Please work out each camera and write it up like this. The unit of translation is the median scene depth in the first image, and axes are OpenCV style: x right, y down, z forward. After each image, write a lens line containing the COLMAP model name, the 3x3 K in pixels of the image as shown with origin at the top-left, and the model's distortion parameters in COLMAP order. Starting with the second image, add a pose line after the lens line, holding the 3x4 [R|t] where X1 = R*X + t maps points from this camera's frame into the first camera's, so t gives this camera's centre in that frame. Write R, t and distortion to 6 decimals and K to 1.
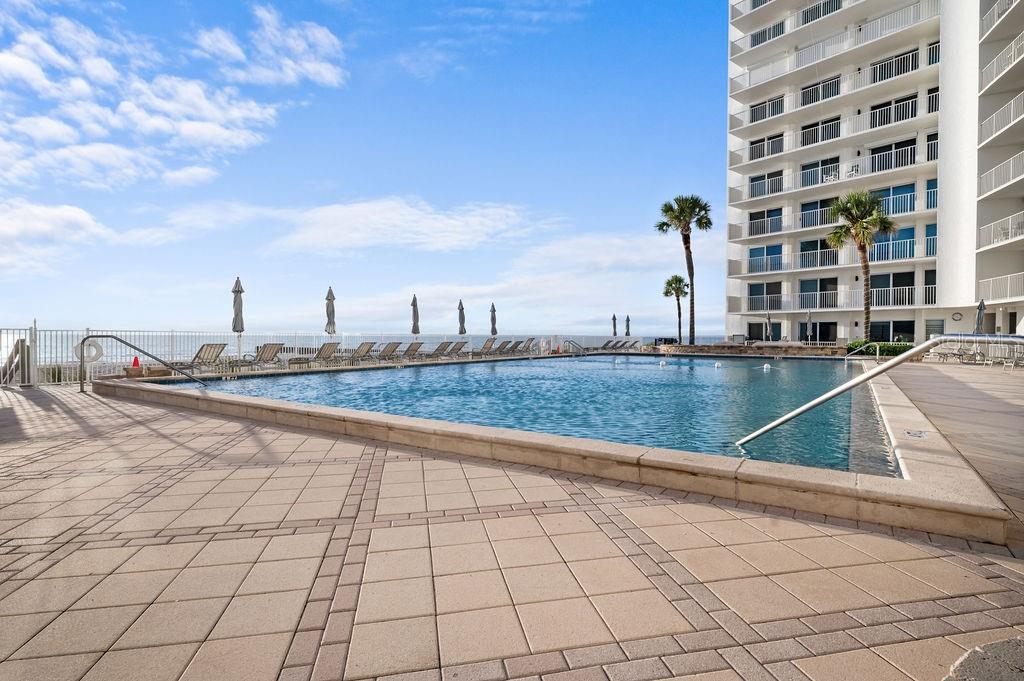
lens RADIAL K [[501.7, 0, 512.8], [0, 501.7, 338.0], [0, 0, 1]] dist [0.001202, -0.002217]
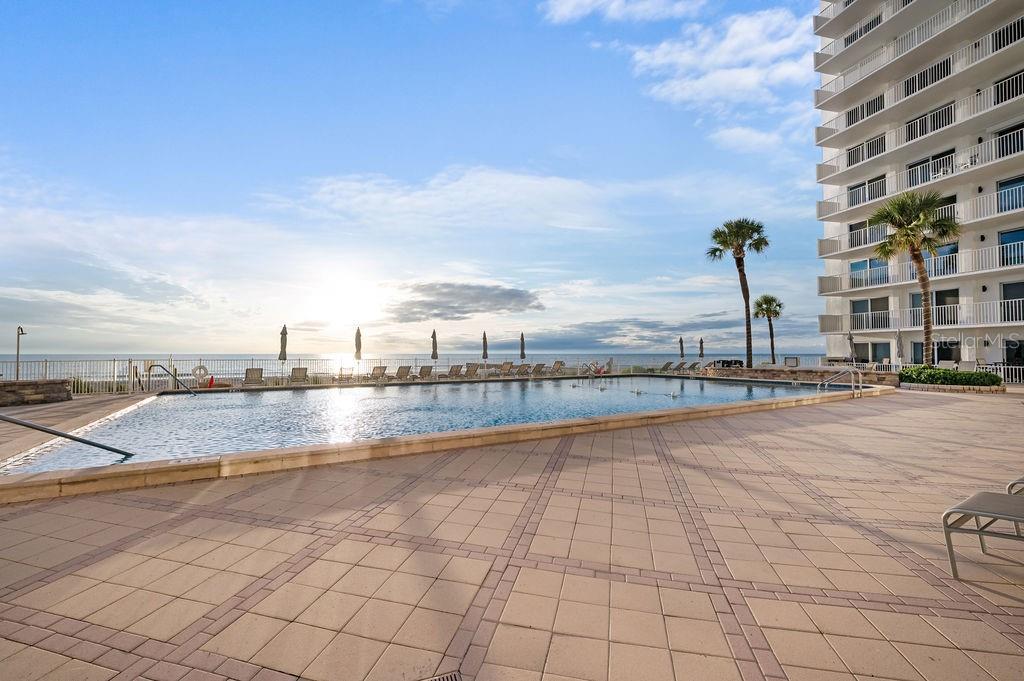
lens RADIAL K [[419.8, 0, 513.7], [0, 419.8, 340.3], [0, 0, 1]] dist [0.003166, 0.000602]
pose [[0.904878, -0.017728, -0.425301, 0.288984], [0.002622, 0.999346, -0.036079, -0.010438], [0.425663, 0.031532, 0.904332, 0.046858]]
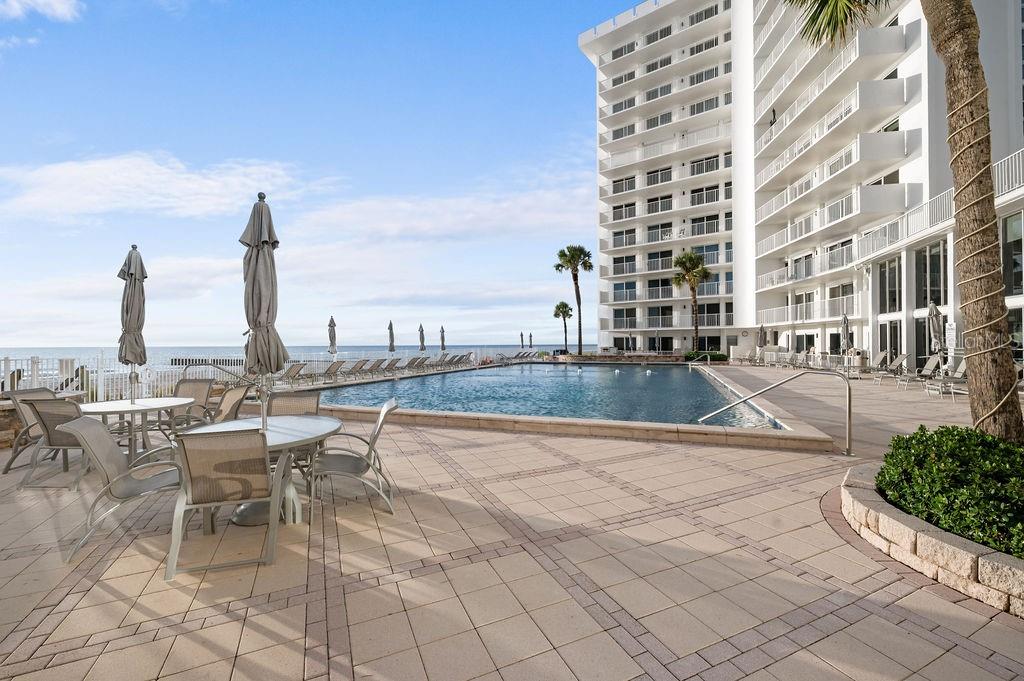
lens RADIAL K [[419.8, 0, 511.6], [0, 419.8, 334.8], [0, 0, 1]] dist [0.003166, 0.000602]
pose [[0.971165, -0.003377, 0.238386, -0.093061], [0.009887, 0.999610, -0.026120, -0.012205], [-0.238204, 0.027723, 0.970819, -0.059275]]
